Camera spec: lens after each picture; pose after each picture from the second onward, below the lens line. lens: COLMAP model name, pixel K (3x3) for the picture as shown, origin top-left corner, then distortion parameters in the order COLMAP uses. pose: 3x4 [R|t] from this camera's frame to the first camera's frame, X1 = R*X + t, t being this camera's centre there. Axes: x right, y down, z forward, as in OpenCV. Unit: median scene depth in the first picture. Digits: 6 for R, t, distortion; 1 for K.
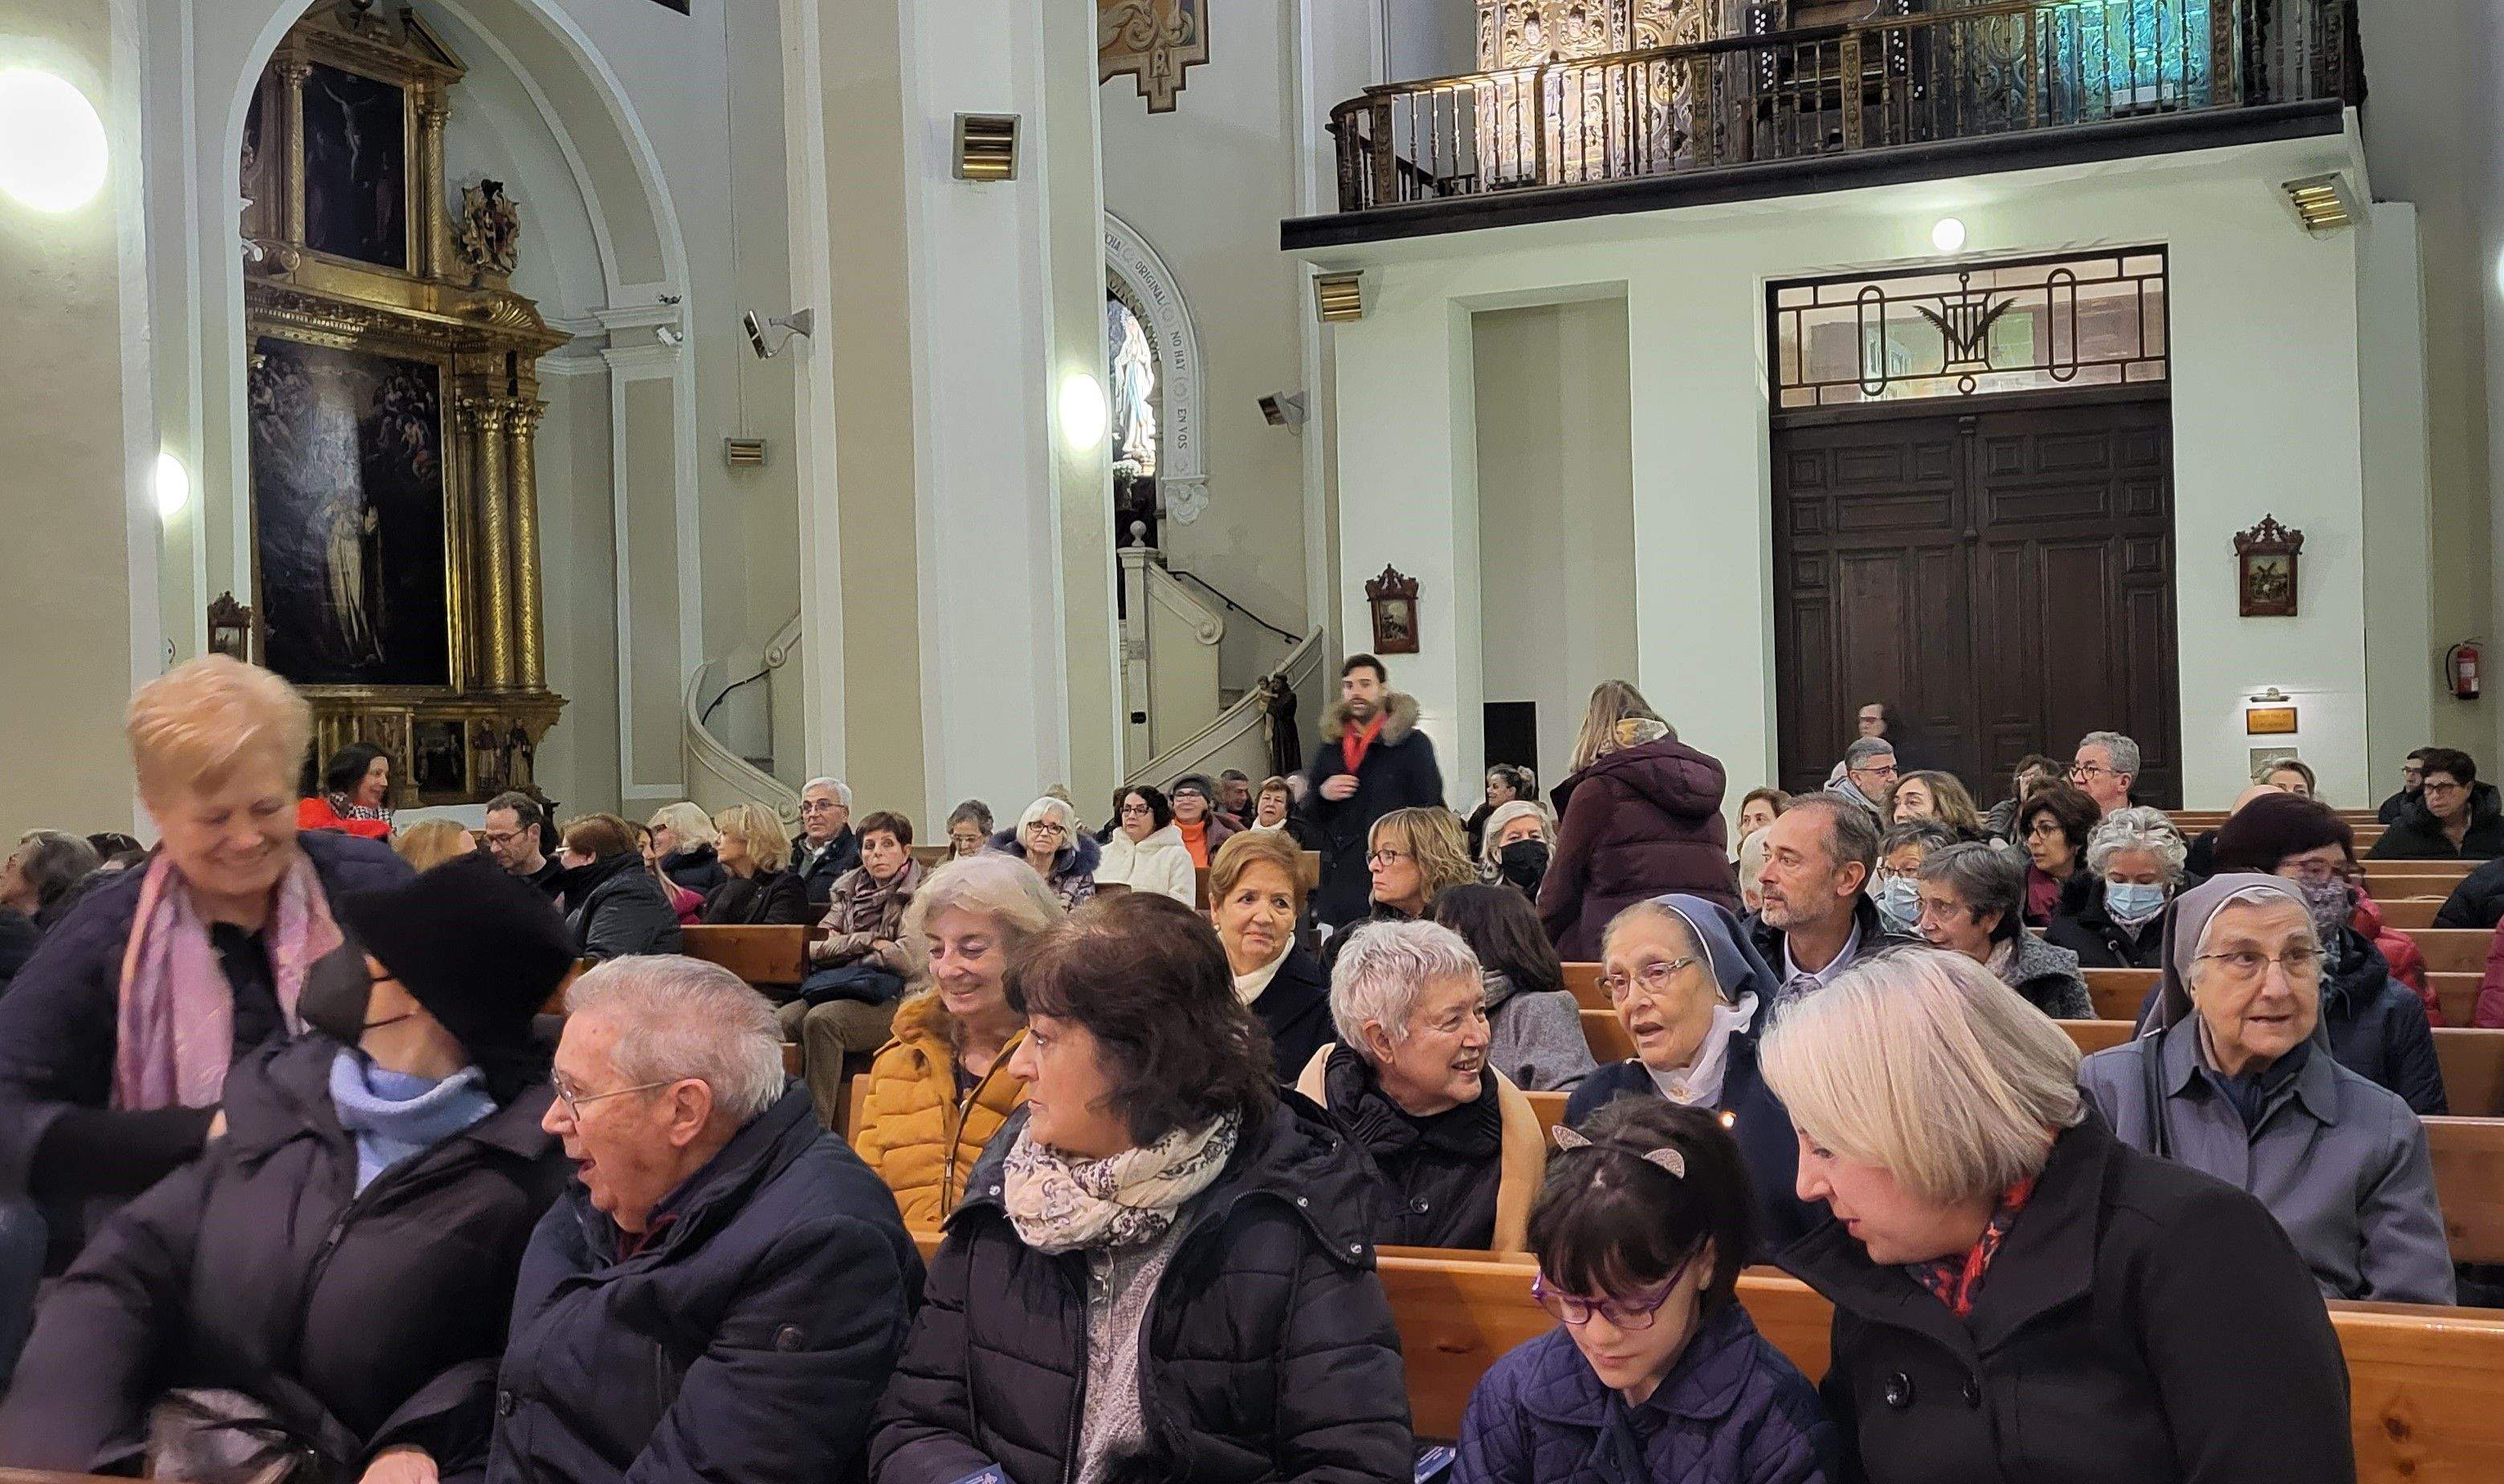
lens RADIAL K [[2392.0, 0, 1386.7], [0, 2392.0, 742.4], [0, 0, 1]] dist [-0.006243, -0.005297]
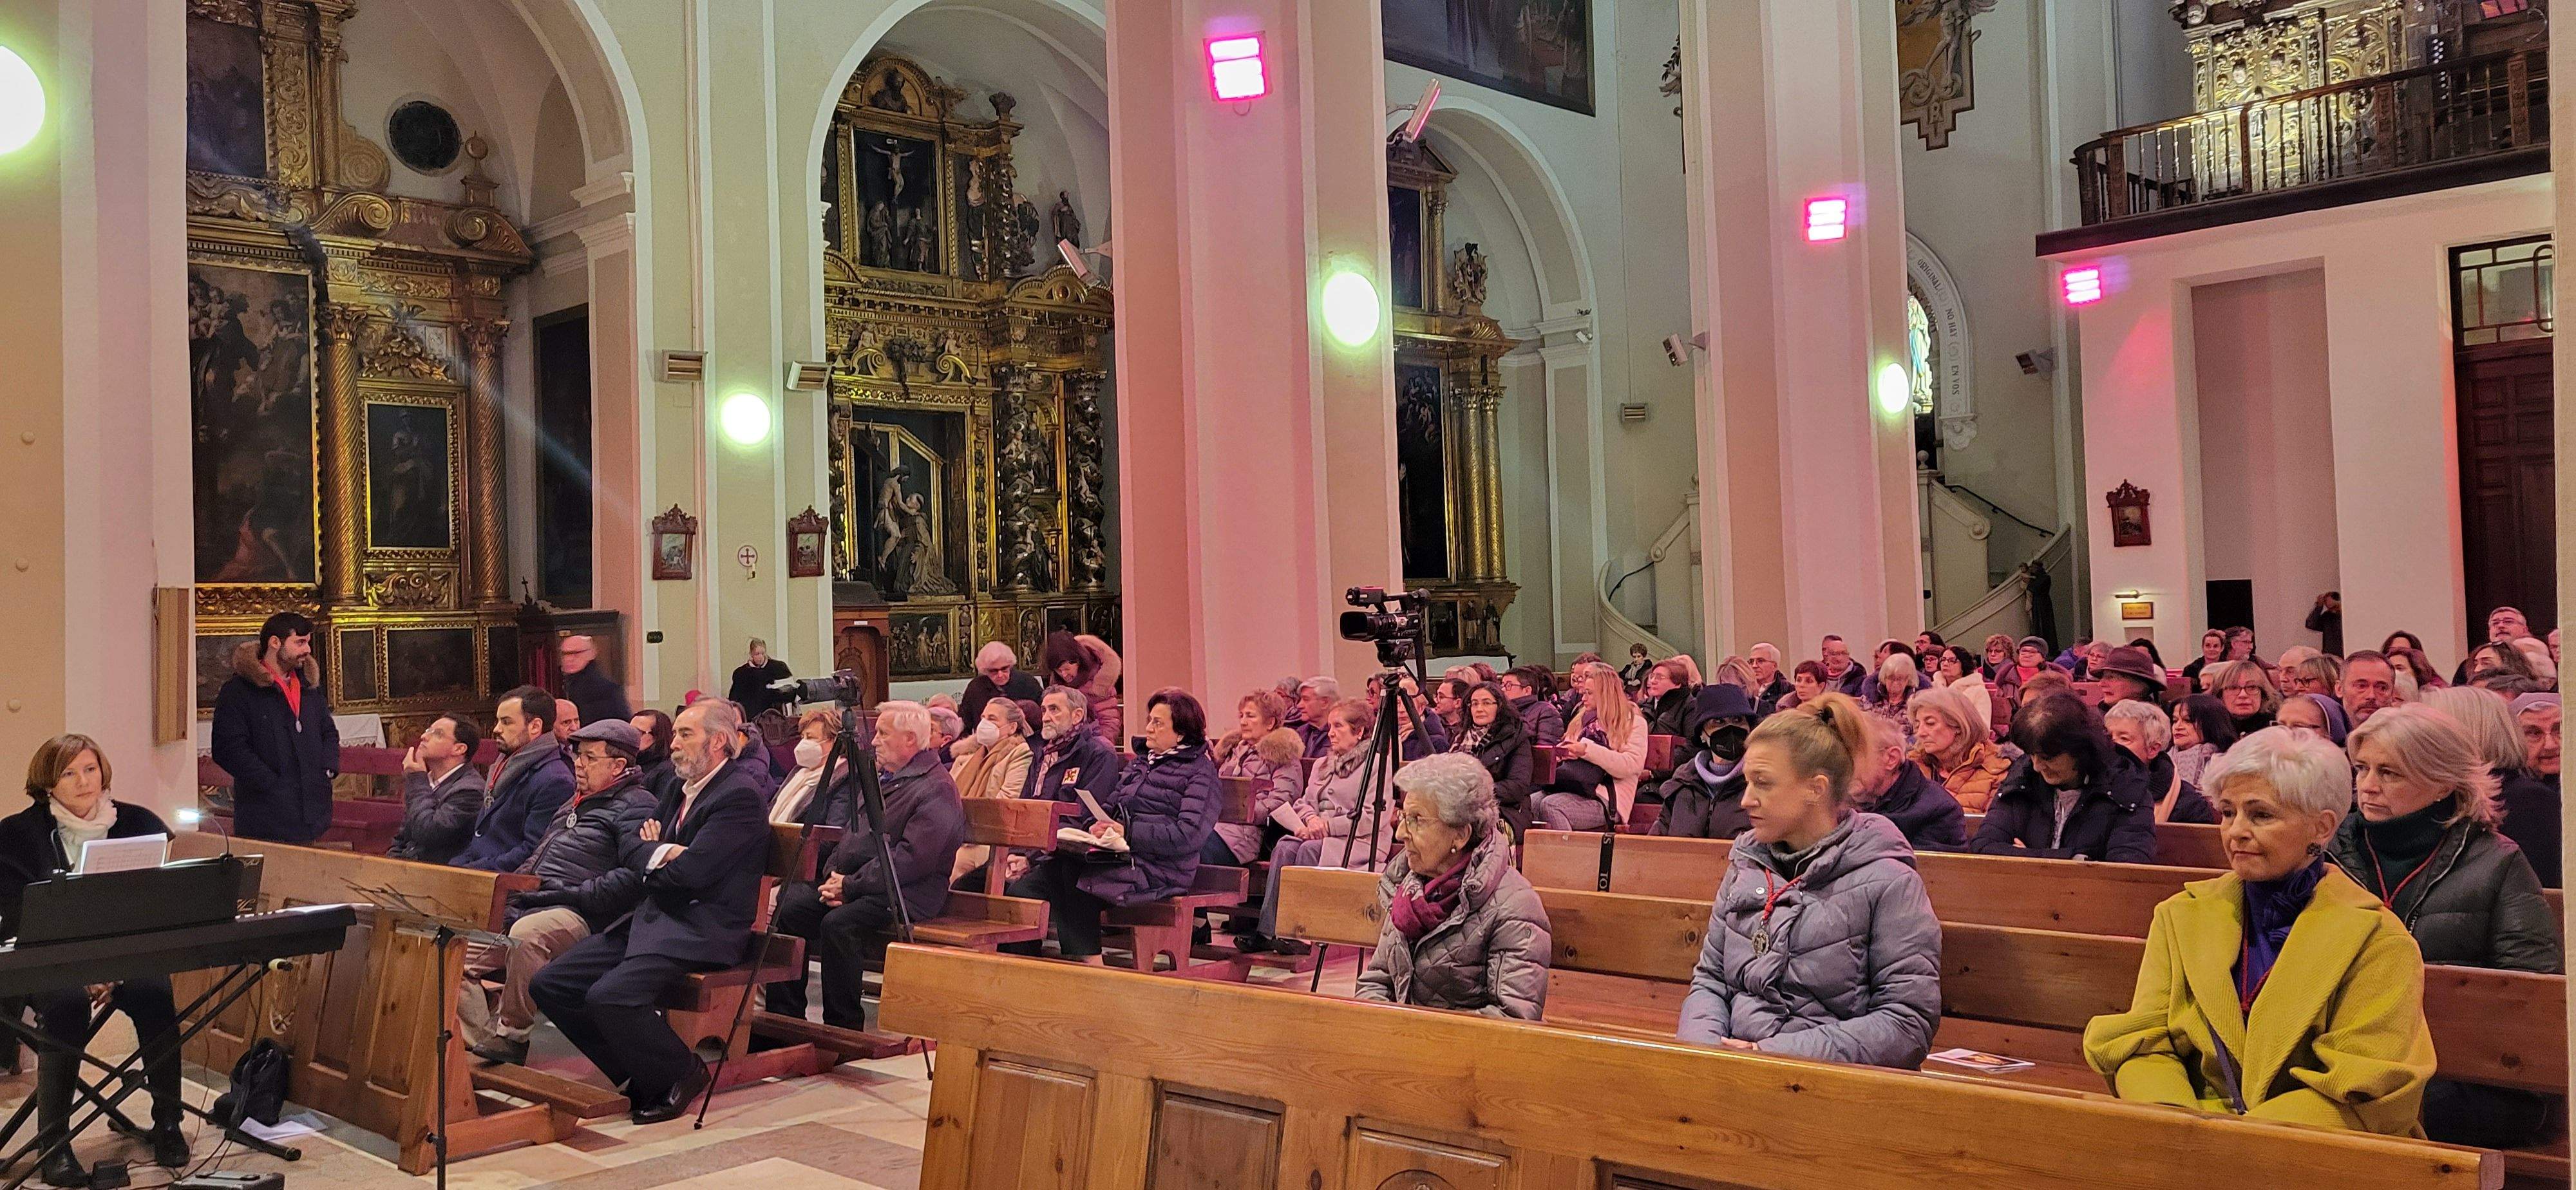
lens RADIAL K [[1936.6, 0, 1293.2], [0, 1936.6, 577.0], [0, 0, 1]] dist [0.032495, -0.009276]
pose [[0.920064, -0.014399, -0.391502, -0.001315], [0.008384, 0.999819, -0.017069, -0.004437], [0.391677, 0.012423, 0.920019, -0.173512]]
